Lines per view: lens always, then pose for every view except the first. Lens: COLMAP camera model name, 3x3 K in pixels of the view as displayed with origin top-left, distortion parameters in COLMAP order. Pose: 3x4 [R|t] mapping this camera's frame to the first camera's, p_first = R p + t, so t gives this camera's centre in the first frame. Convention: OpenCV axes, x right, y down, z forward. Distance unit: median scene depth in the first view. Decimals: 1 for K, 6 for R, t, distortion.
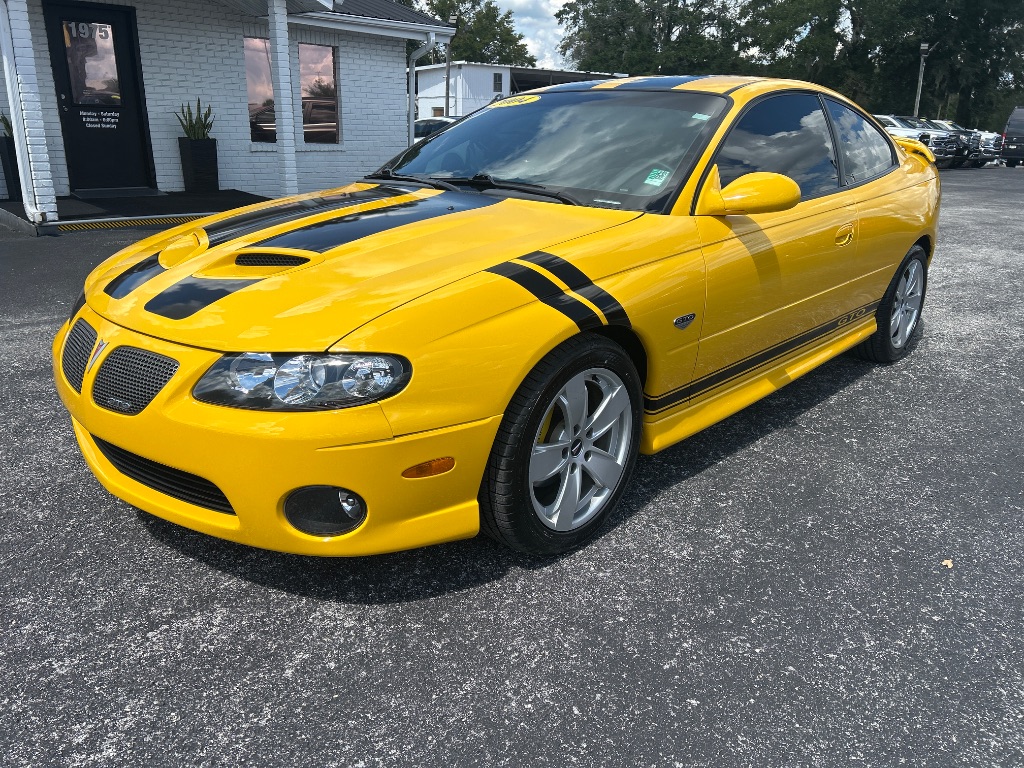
lens RADIAL K [[767.0, 0, 512.0], [0, 767.0, 384.0], [0, 0, 1]] dist [0.009197, -0.006764]
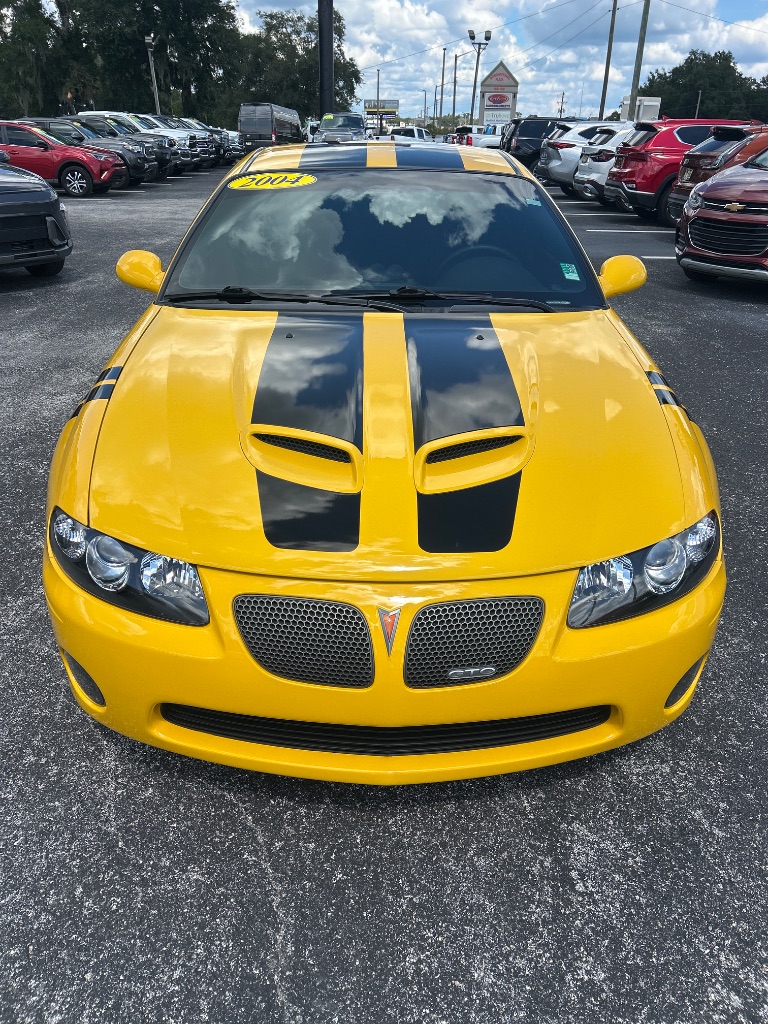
lens RADIAL K [[758.6, 0, 384.0], [0, 758.6, 512.0], [0, 0, 1]] dist [0.068412, -0.077763]
pose [[0.744365, -0.312697, 0.590034, -0.965370], [0.224233, 0.949326, 0.220226, -0.320495], [-0.628999, -0.031623, 0.776763, 0.427454]]
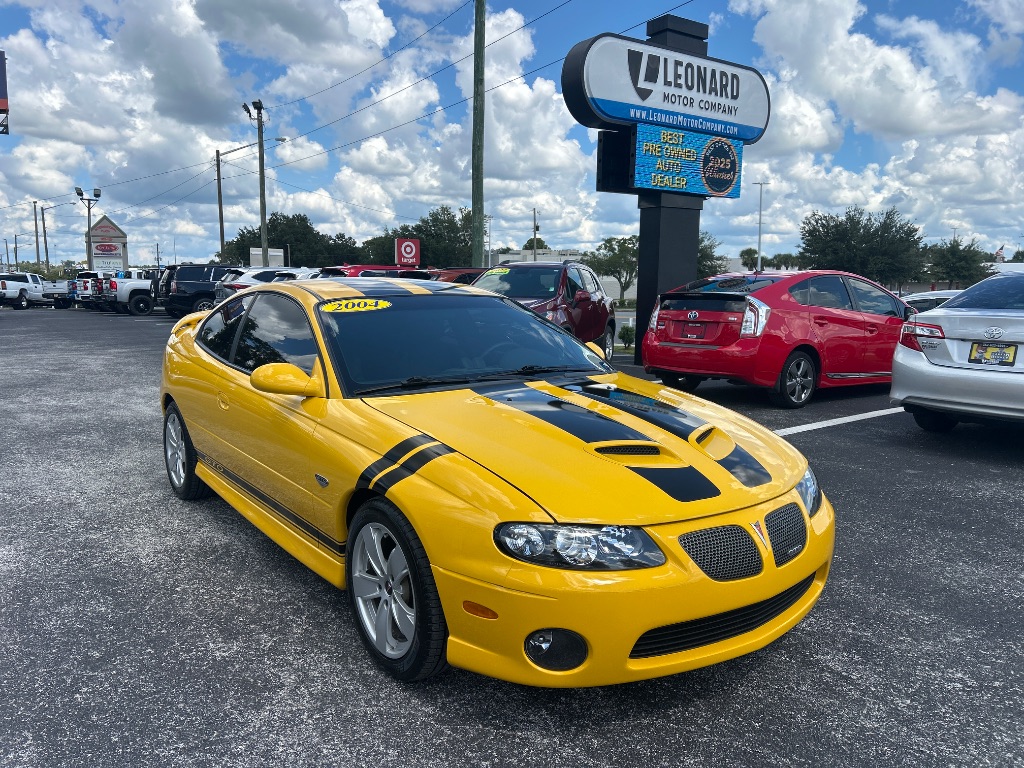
lens RADIAL K [[767.0, 0, 512.0], [0, 767.0, 384.0], [0, 0, 1]] dist [0.009197, -0.006764]
pose [[0.204982, -0.159838, 0.965626, -1.837691], [0.322914, 0.942380, 0.087442, -0.519251], [-0.923964, 0.293890, 0.244784, 1.022406]]
